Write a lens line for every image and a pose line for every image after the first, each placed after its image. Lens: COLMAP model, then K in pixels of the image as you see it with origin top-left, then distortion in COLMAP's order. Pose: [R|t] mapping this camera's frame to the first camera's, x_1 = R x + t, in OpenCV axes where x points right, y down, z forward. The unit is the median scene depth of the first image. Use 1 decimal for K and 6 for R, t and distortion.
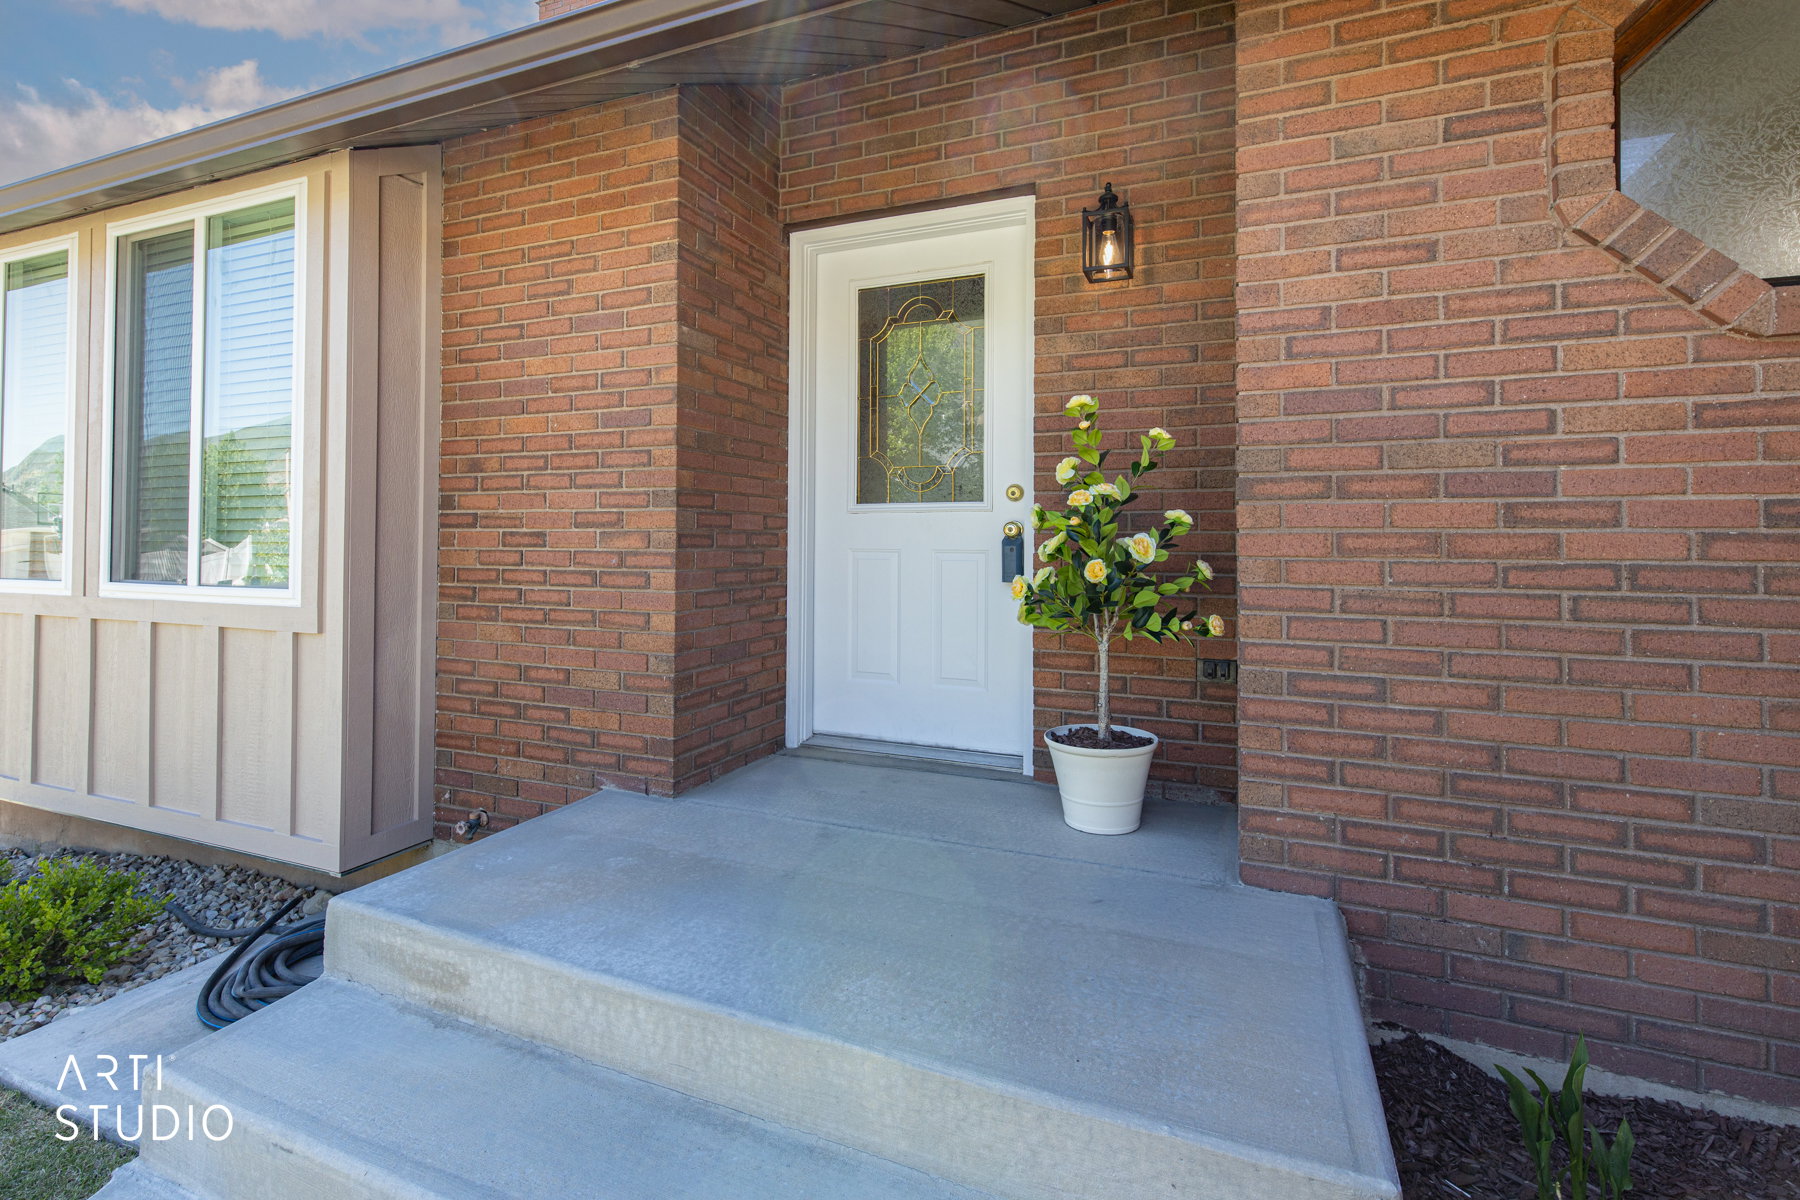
lens RADIAL K [[894.7, 0, 766.4], [0, 894.7, 518.5], [0, 0, 1]] dist [0.003133, 0.000164]
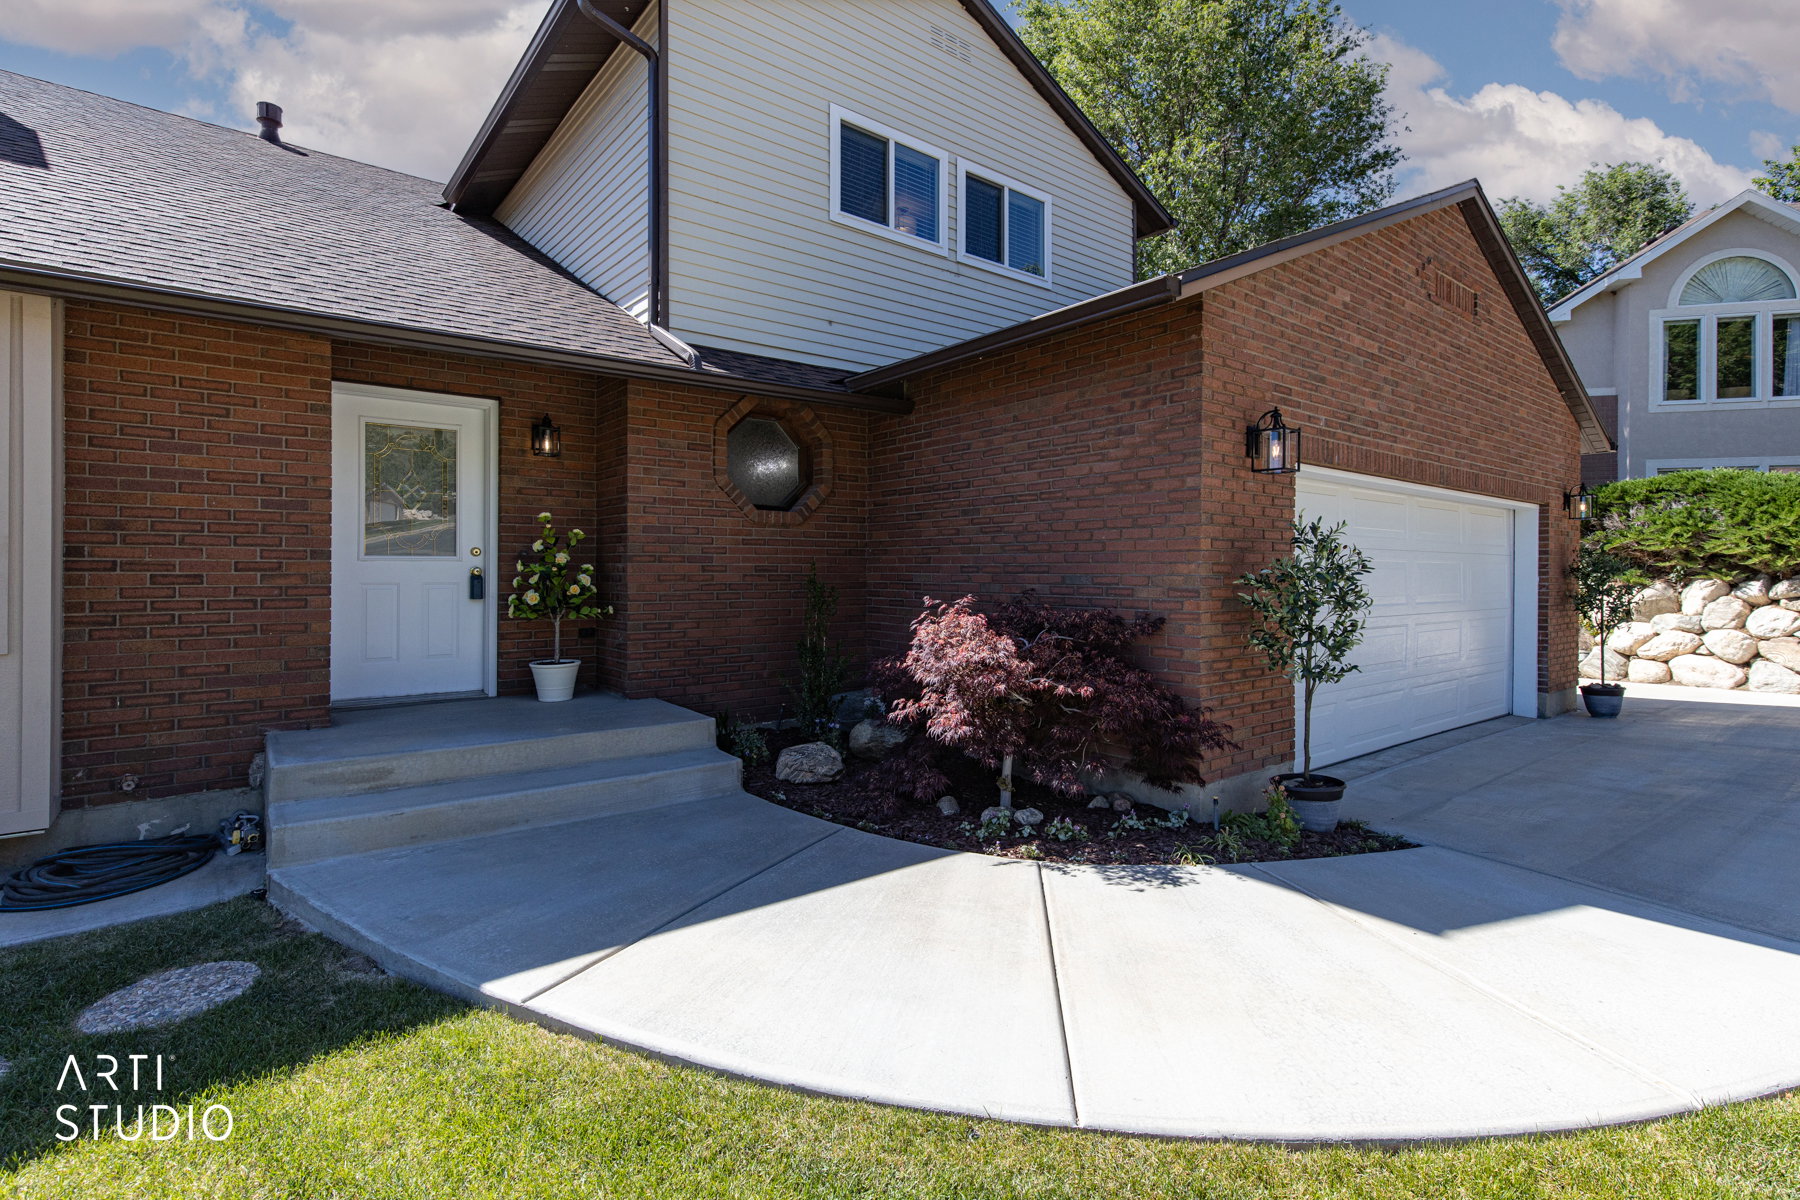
lens RADIAL K [[893.8, 0, 1004.7], [0, 893.8, 572.9], [0, 0, 1]] dist [0.006137, 0.000436]
pose [[0.379828, -0.002266, 0.925054, -1.168532], [-0.017027, 0.999810, 0.009441, -0.025115], [-0.924900, -0.019337, 0.379718, -0.831441]]
